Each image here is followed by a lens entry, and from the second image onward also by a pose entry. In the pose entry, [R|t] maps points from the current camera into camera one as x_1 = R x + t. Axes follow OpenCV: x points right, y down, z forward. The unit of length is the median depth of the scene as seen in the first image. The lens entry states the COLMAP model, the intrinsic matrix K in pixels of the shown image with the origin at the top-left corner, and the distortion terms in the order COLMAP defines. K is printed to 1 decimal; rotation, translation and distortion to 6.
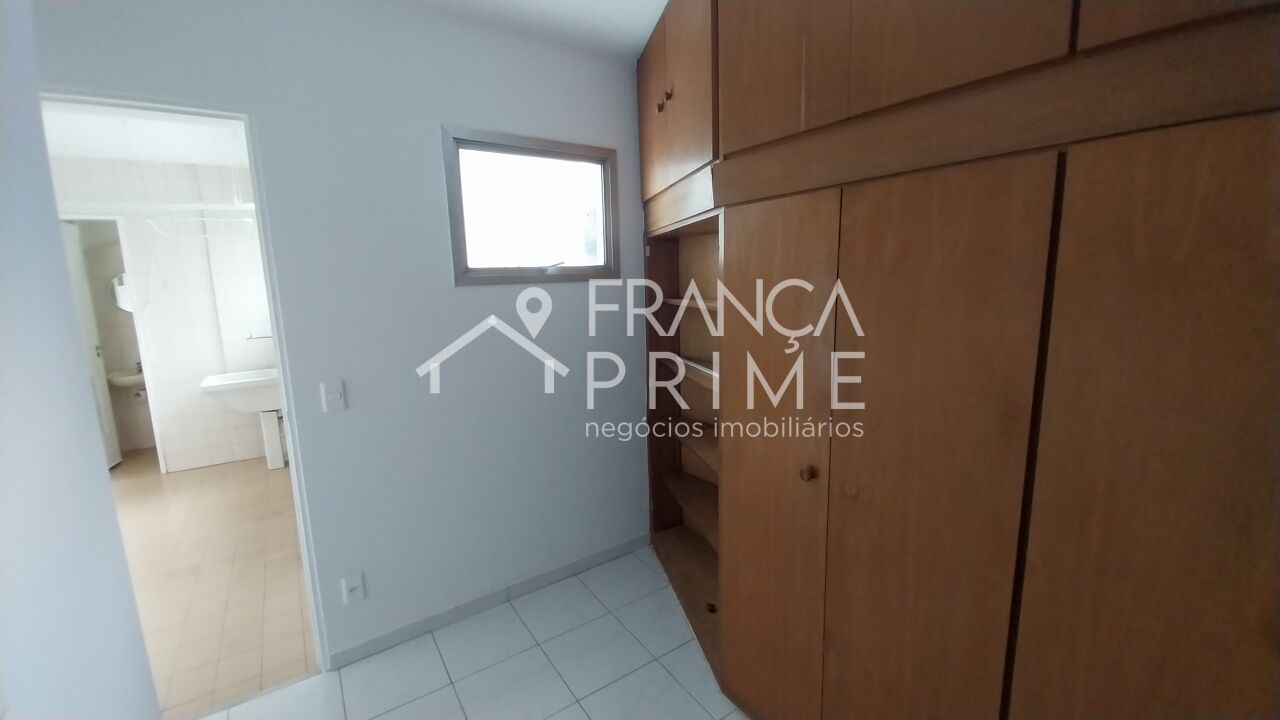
lens RADIAL K [[515.3, 0, 640.0], [0, 515.3, 360.0], [0, 0, 1]] dist [0.018328, -0.016682]
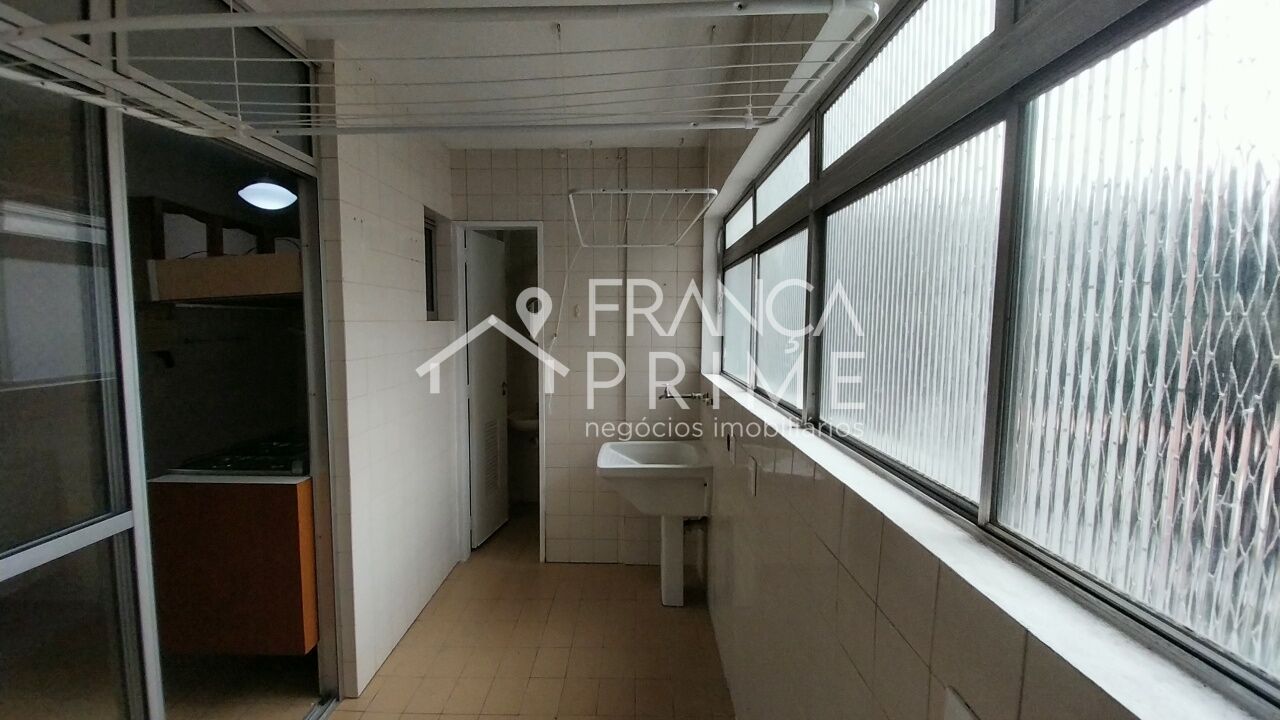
lens RADIAL K [[515.3, 0, 640.0], [0, 515.3, 360.0], [0, 0, 1]] dist [0.018328, -0.016682]
pose [[0.821862, 0.073143, -0.564972, -0.421145], [-0.117469, 0.992170, -0.042432, -0.057992], [0.557444, 0.101240, 0.824018, 0.452116]]
